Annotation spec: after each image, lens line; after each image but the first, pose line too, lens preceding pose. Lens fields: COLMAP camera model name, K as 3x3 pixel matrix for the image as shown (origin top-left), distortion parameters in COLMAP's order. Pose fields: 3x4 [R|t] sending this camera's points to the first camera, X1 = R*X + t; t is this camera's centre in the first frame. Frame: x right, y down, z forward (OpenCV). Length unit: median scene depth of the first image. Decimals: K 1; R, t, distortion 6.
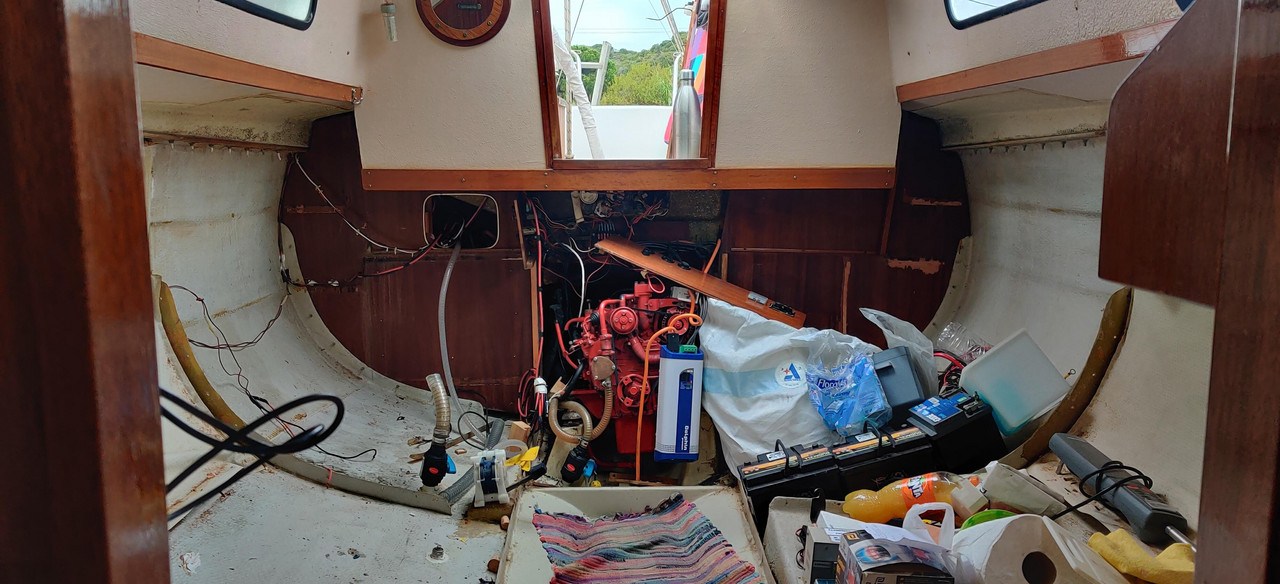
lens RADIAL K [[971.2, 0, 673.0], [0, 971.2, 296.5], [0, 0, 1]] dist [-0.011009, -0.019262]
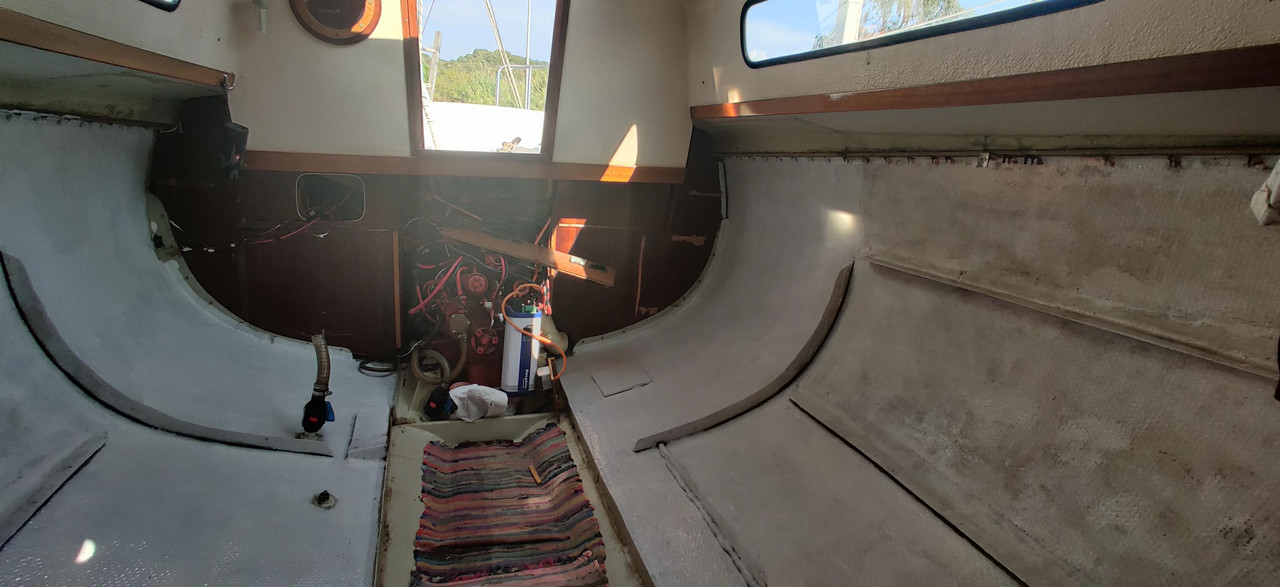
lens RADIAL K [[646.2, 0, 641.2], [0, 646.2, 291.4], [0, 0, 1]] dist [-0.022535, 0.009343]
pose [[0.964109, -0.000836, 0.265506, -0.065729], [-0.021582, 0.996439, 0.081505, -0.037389], [-0.264628, -0.084310, 0.960658, 0.156788]]
